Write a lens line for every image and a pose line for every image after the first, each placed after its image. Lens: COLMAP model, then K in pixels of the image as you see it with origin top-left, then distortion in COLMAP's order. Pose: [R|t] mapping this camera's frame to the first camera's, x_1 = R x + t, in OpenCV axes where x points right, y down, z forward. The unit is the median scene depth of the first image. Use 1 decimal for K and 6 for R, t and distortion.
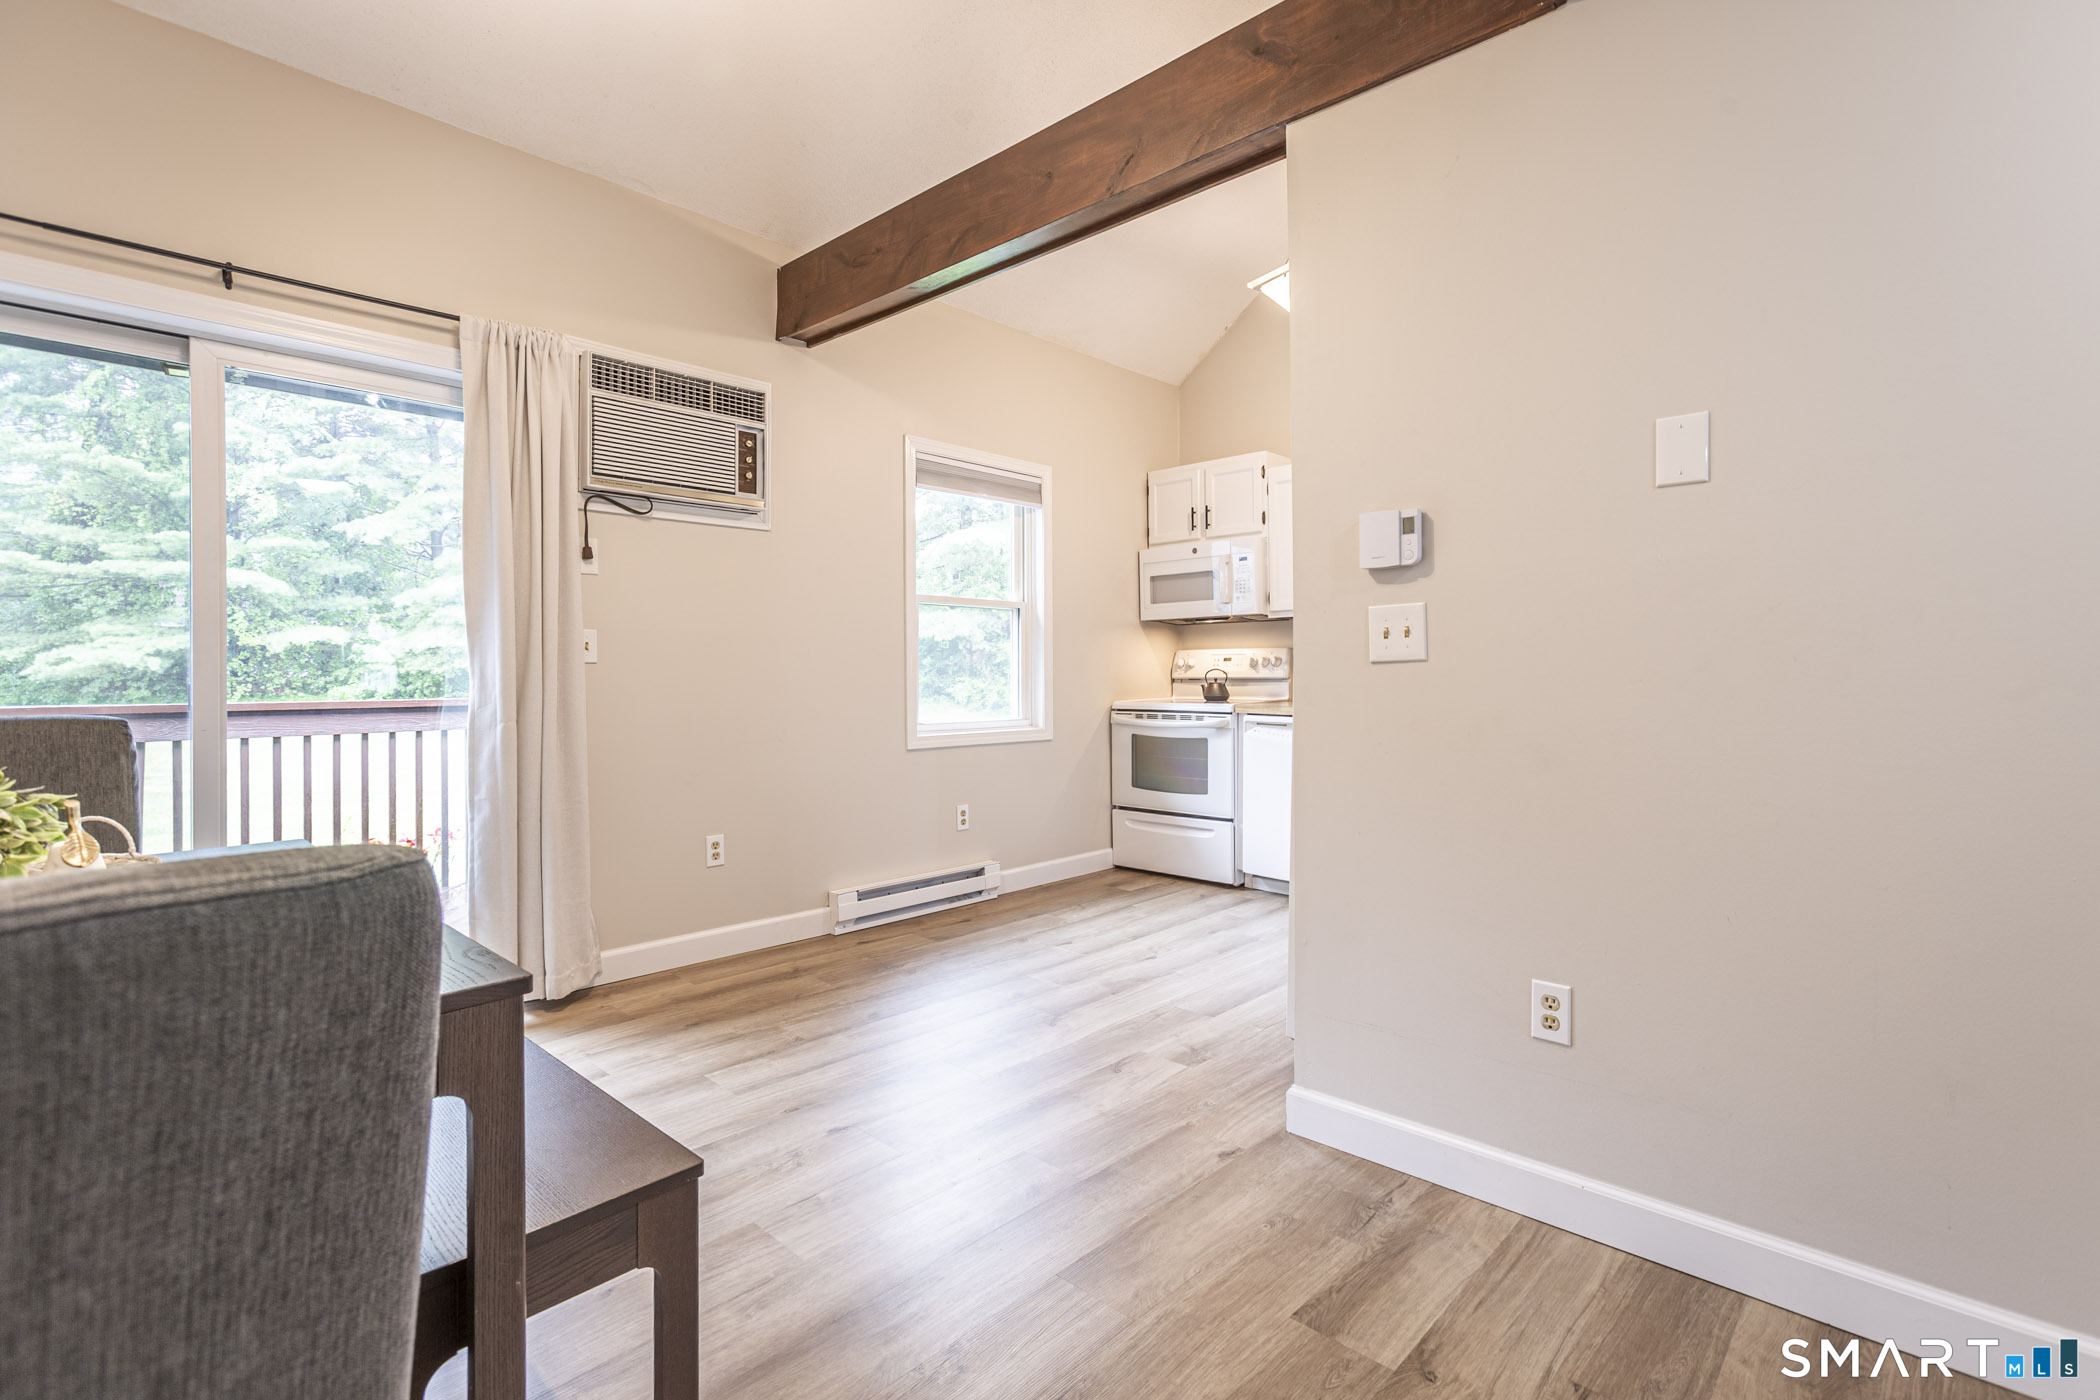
lens RADIAL K [[988.8, 0, 1034.7], [0, 988.8, 671.1], [0, 0, 1]] dist [0.001073, 0.000139]
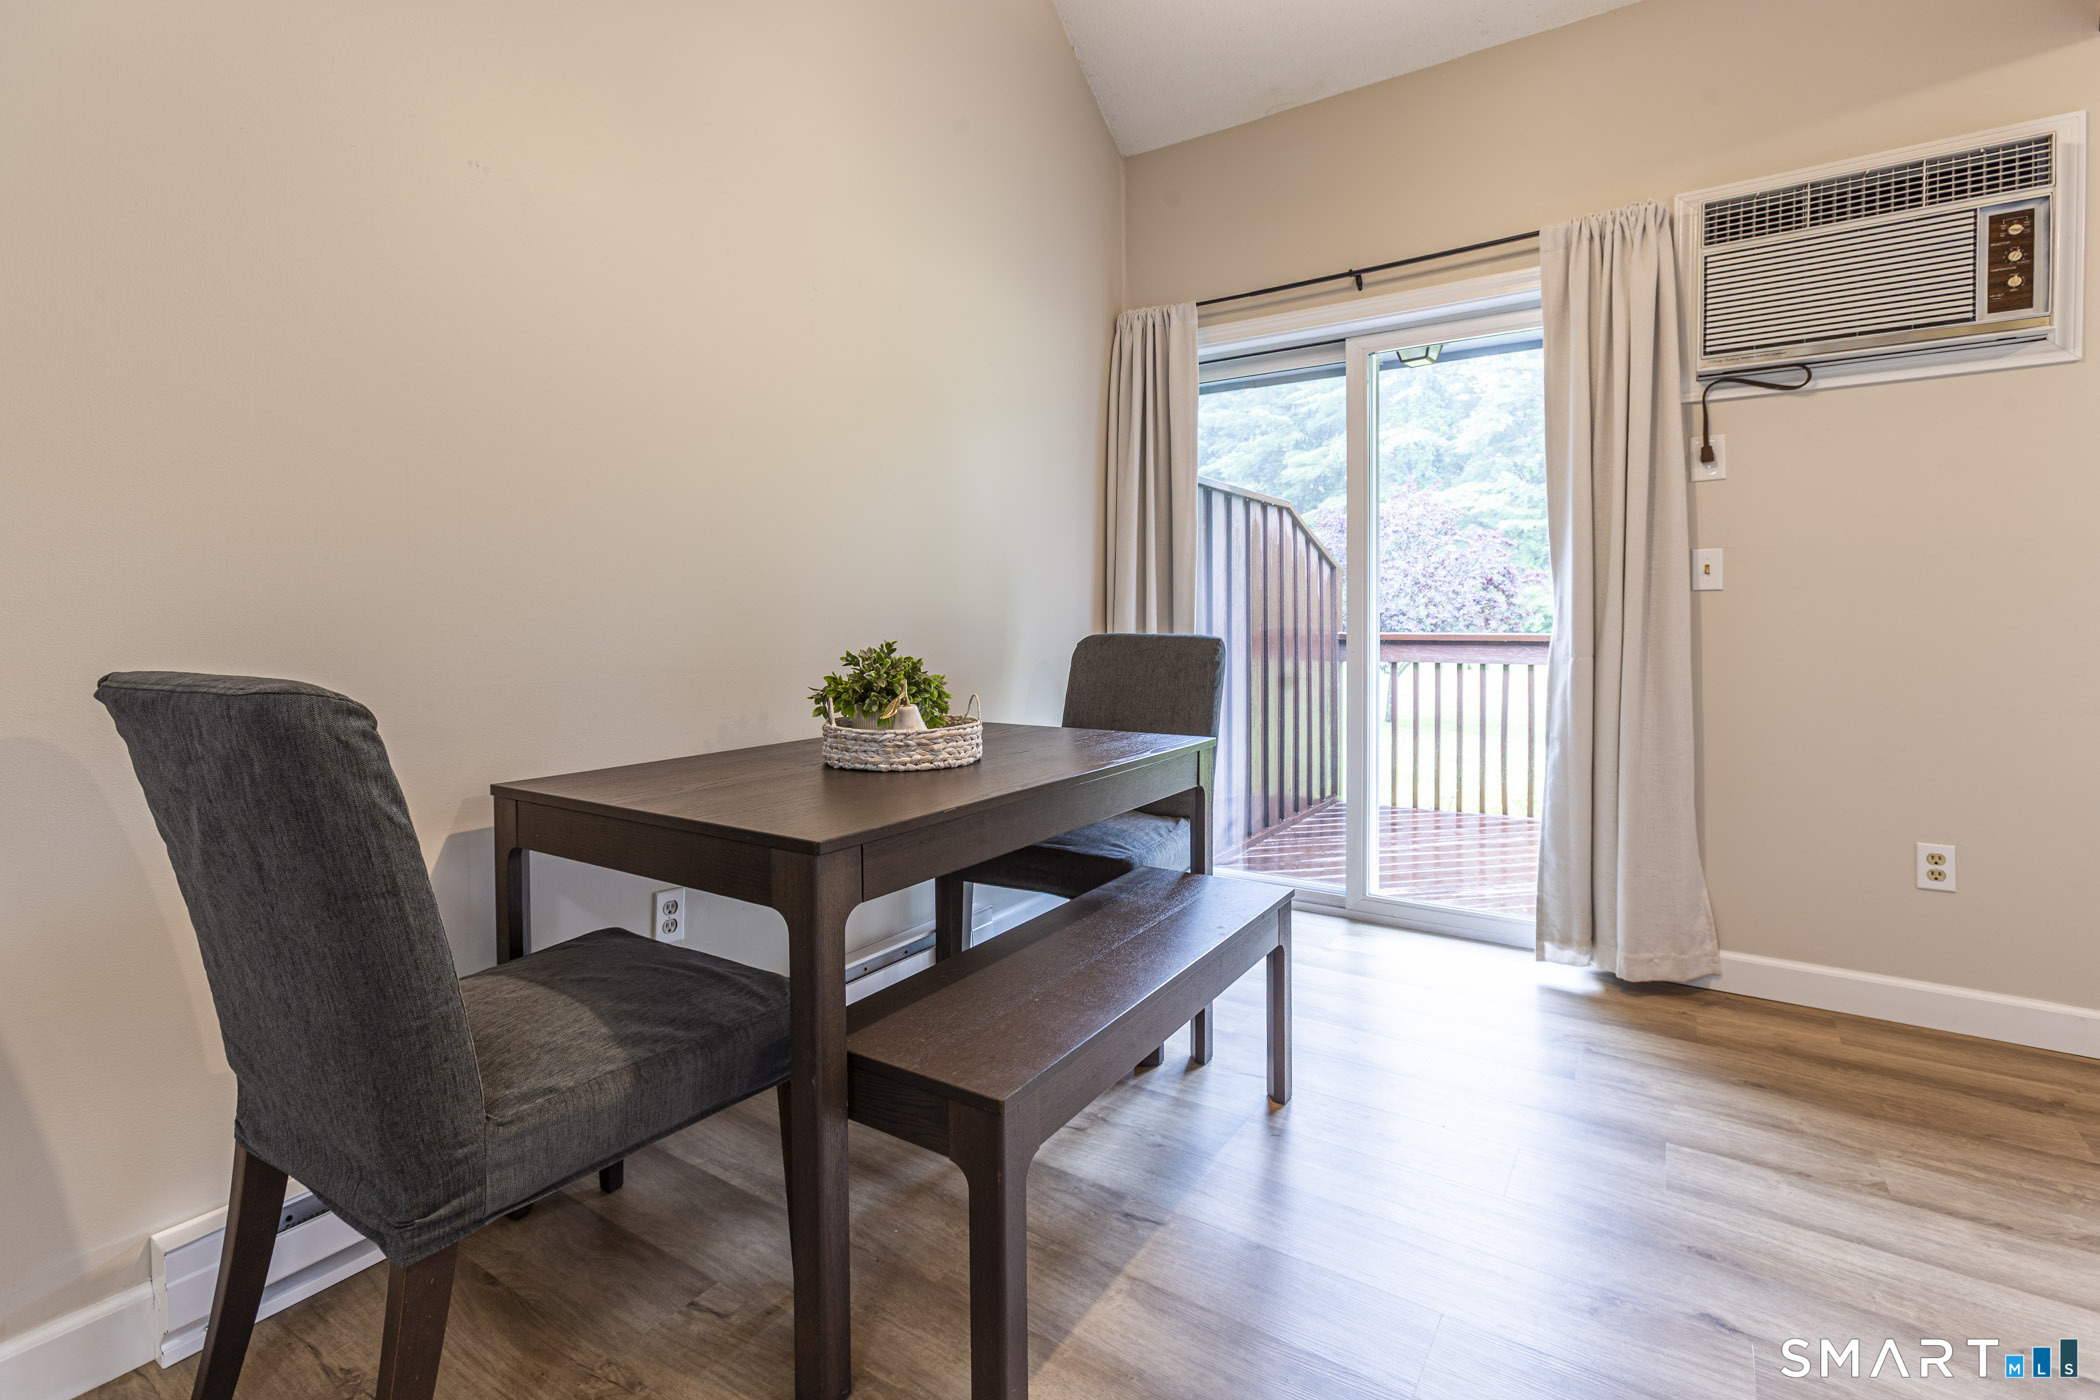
lens RADIAL K [[934.7, 0, 1043.2], [0, 934.7, 626.5], [0, 0, 1]] dist [-0.001267, -0.000367]
pose [[0.168267, 0.009764, -0.985693, 0.203767], [0.006575, 0.999918, 0.011027, 0.009316], [0.985720, -0.008336, 0.168189, 0.320694]]
